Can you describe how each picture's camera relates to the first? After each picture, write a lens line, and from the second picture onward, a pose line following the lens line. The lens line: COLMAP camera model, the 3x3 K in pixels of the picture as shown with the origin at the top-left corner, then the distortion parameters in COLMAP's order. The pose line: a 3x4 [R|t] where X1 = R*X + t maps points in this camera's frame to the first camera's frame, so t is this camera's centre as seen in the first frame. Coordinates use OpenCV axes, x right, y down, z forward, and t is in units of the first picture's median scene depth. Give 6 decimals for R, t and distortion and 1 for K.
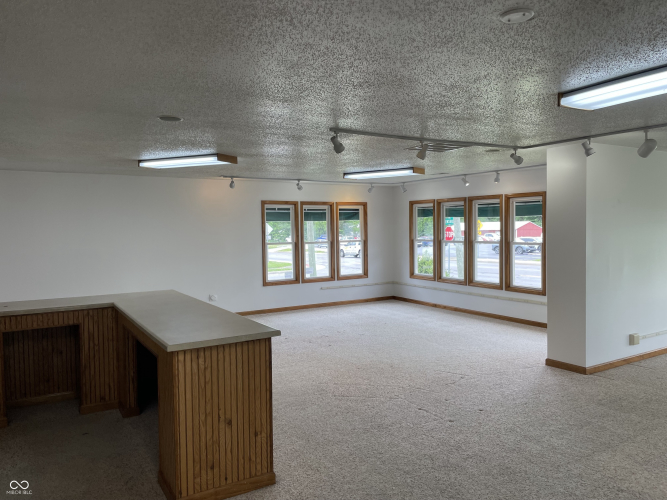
lens RADIAL K [[501.6, 0, 346.1], [0, 501.6, 247.9], [0, 0, 1]] dist [0.047149, -0.041396]
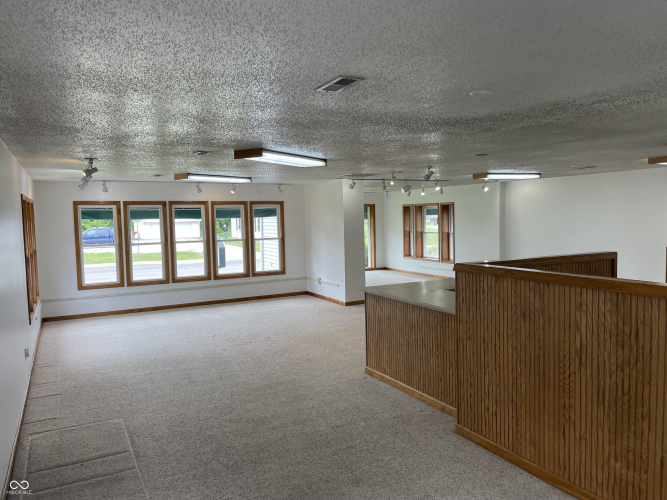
lens RADIAL K [[501.6, 0, 337.7], [0, 501.6, 248.7], [0, 0, 1]] dist [0.047149, -0.041396]
pose [[0.052695, -0.052639, 0.997222, -0.804474], [0.062522, 0.996825, 0.049314, -0.029380], [-0.996652, 0.059749, 0.055818, 0.571991]]
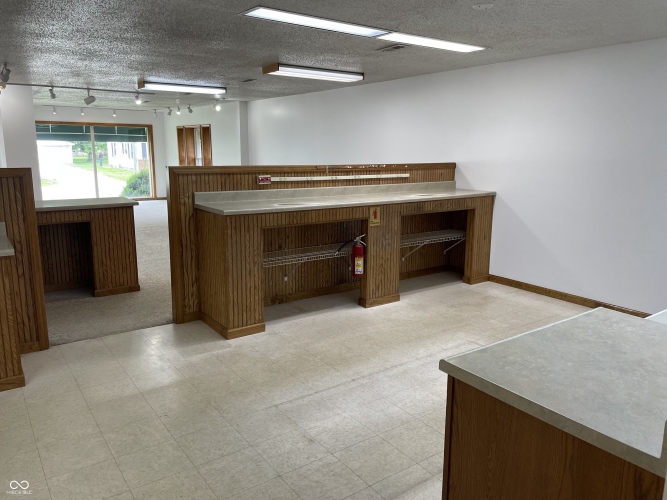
lens RADIAL K [[501.6, 0, 332.0], [0, 501.6, 246.8], [0, 0, 1]] dist [0.047149, -0.041396]
pose [[-0.056615, -0.180837, 0.981882, -0.673693], [0.030527, 0.982686, 0.182745, 0.008930], [-0.997929, 0.040320, -0.050115, 0.104666]]
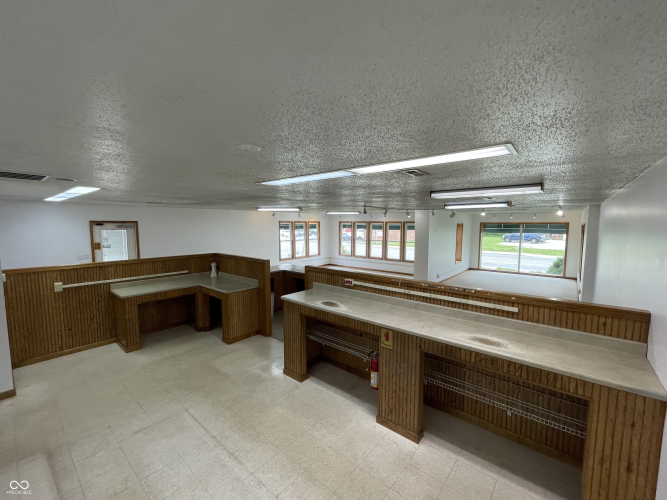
lens RADIAL K [[281.8, 0, 336.2], [0, 281.8, 248.5], [0, 0, 1]] dist [-0.004363, -0.000272]
pose [[0.951060, -0.010546, 0.308826, -0.308359], [-0.003635, 0.998966, 0.045309, -0.031658], [-0.308985, -0.044214, 0.950039, -0.218543]]
